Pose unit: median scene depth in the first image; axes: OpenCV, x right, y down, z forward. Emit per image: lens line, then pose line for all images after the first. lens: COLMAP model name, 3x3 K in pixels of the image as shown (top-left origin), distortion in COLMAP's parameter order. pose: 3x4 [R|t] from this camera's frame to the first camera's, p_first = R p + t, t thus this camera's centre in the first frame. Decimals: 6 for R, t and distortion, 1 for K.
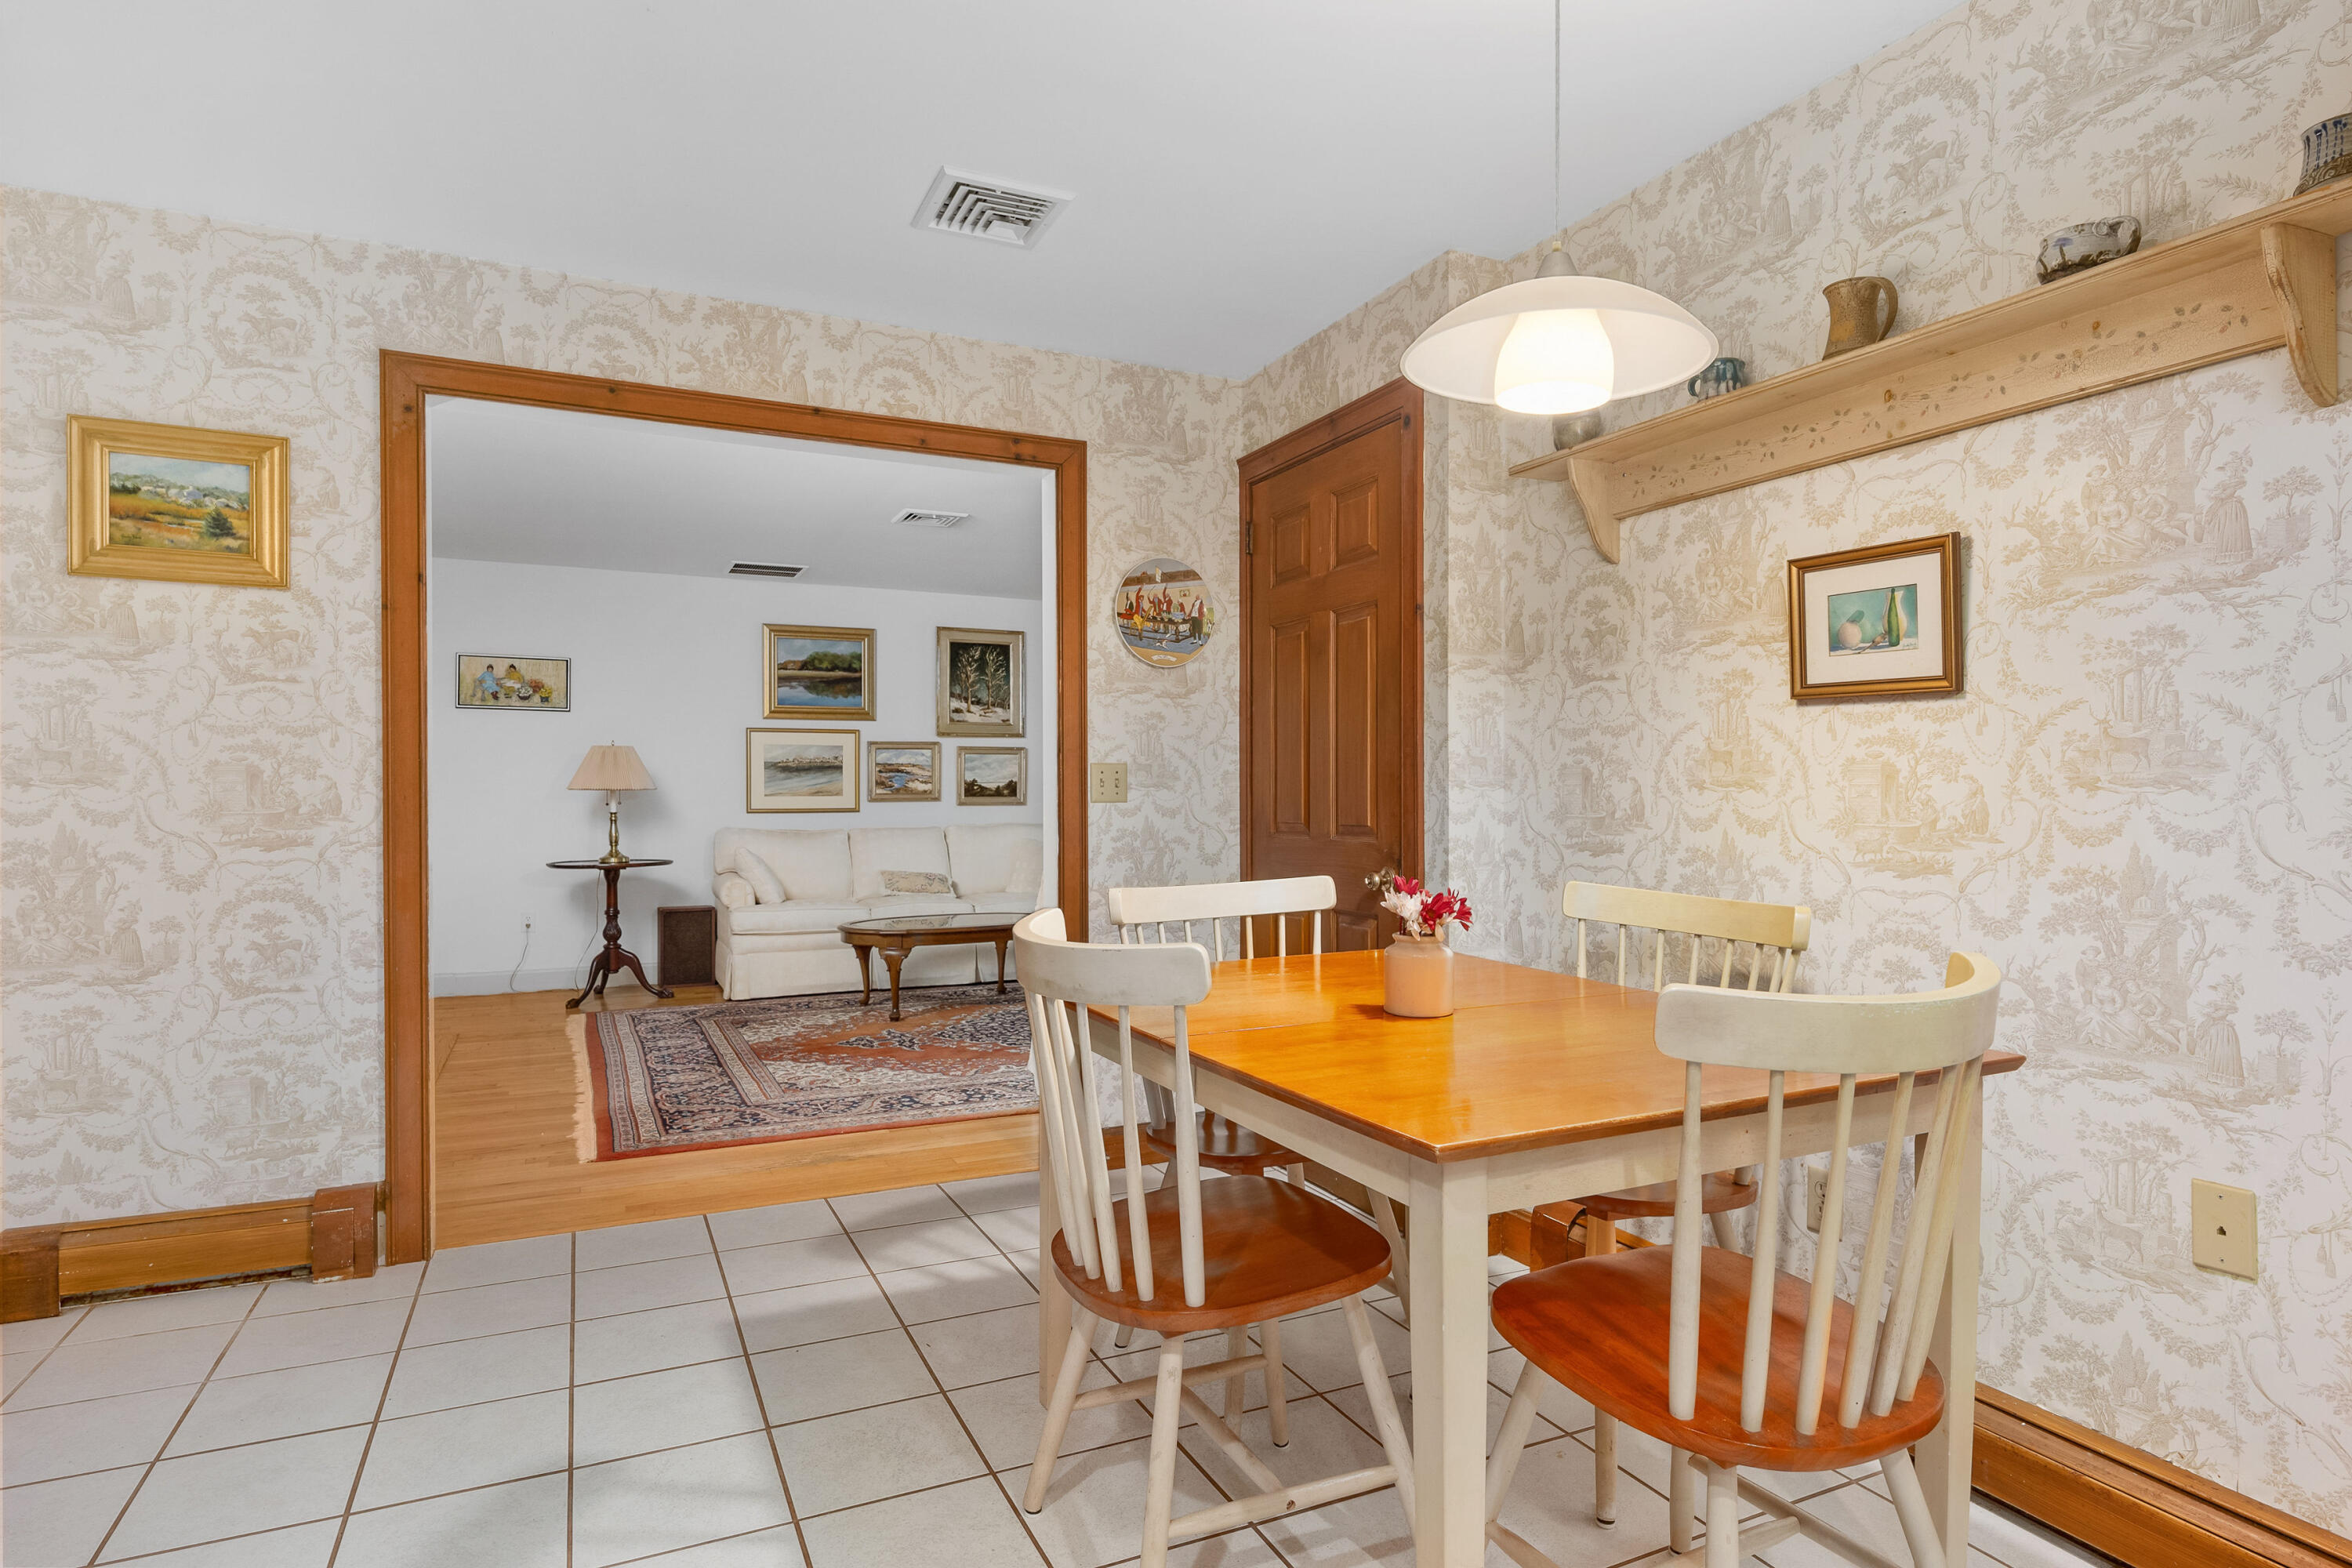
lens RADIAL K [[1286.3, 0, 1195.7], [0, 1286.3, 801.8], [0, 0, 1]] dist [-0.001000, -0.000468]
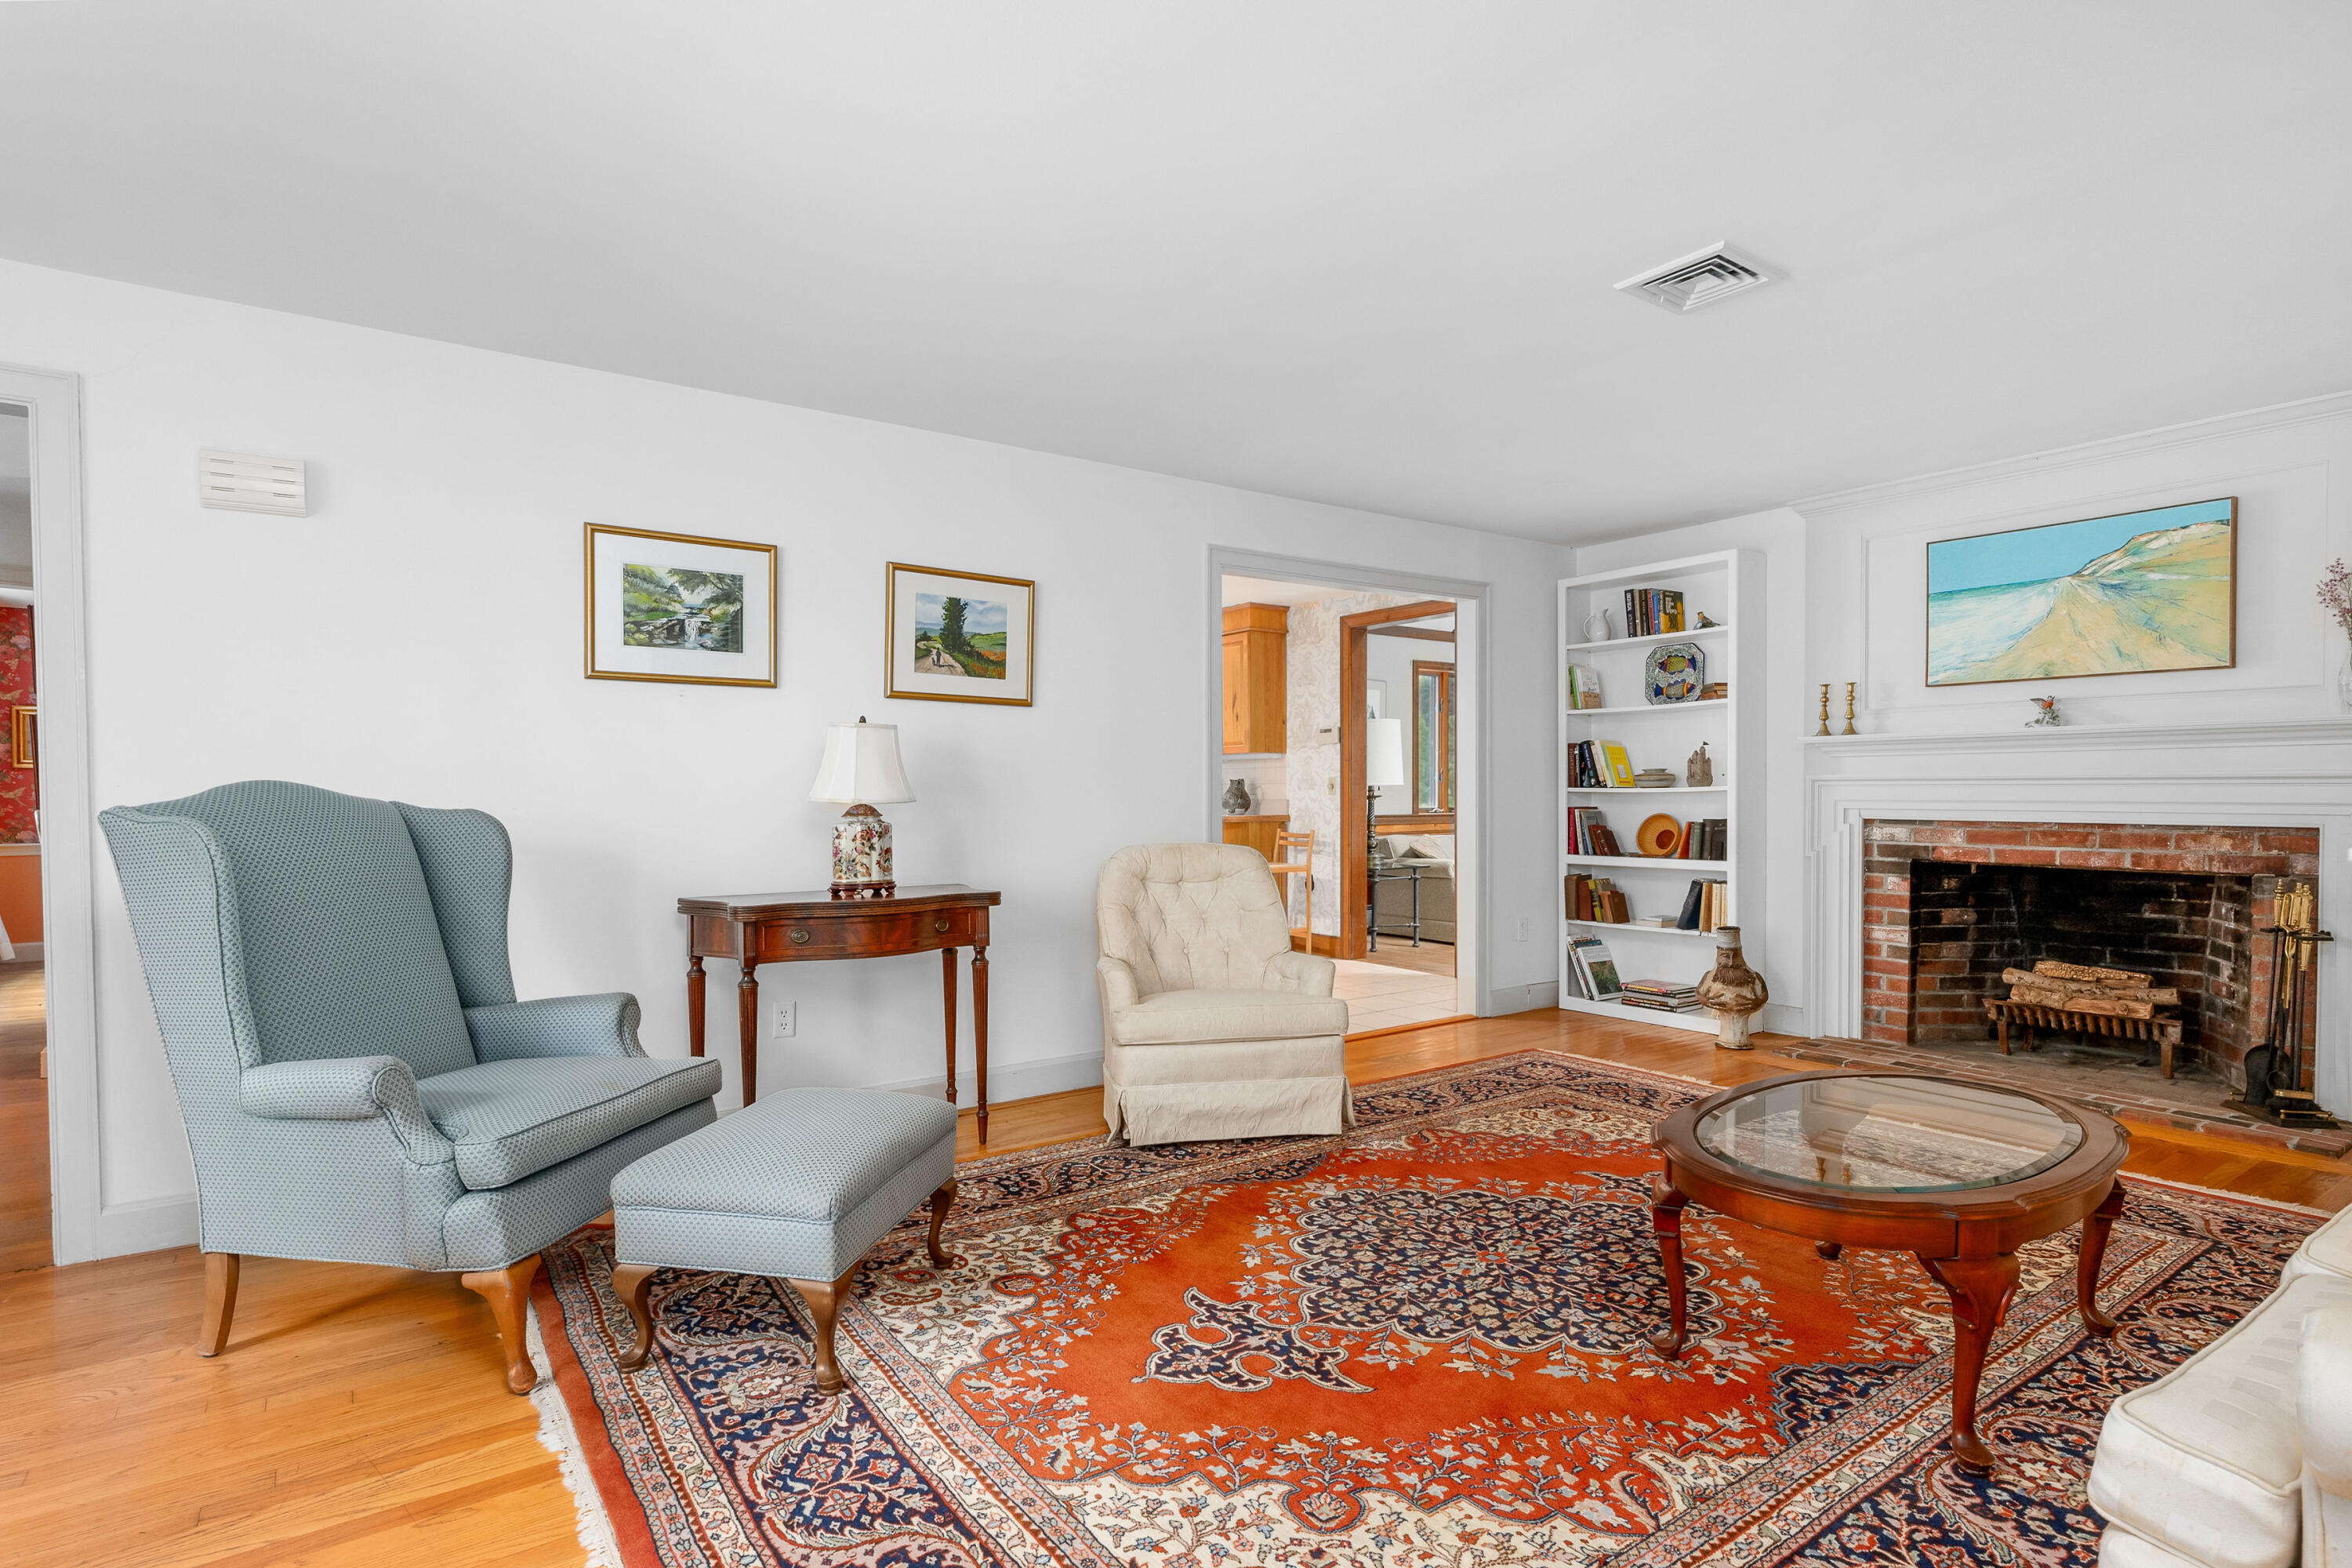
lens RADIAL K [[1169.5, 0, 1182.3], [0, 1169.5, 817.1], [0, 0, 1]] dist [0.004319, 0.000107]
pose [[-0.985765, 0.007915, -0.167940, 0.114635], [0.002653, 0.999499, 0.031535, -0.018297], [0.168105, 0.030641, -0.985293, 1.878883]]
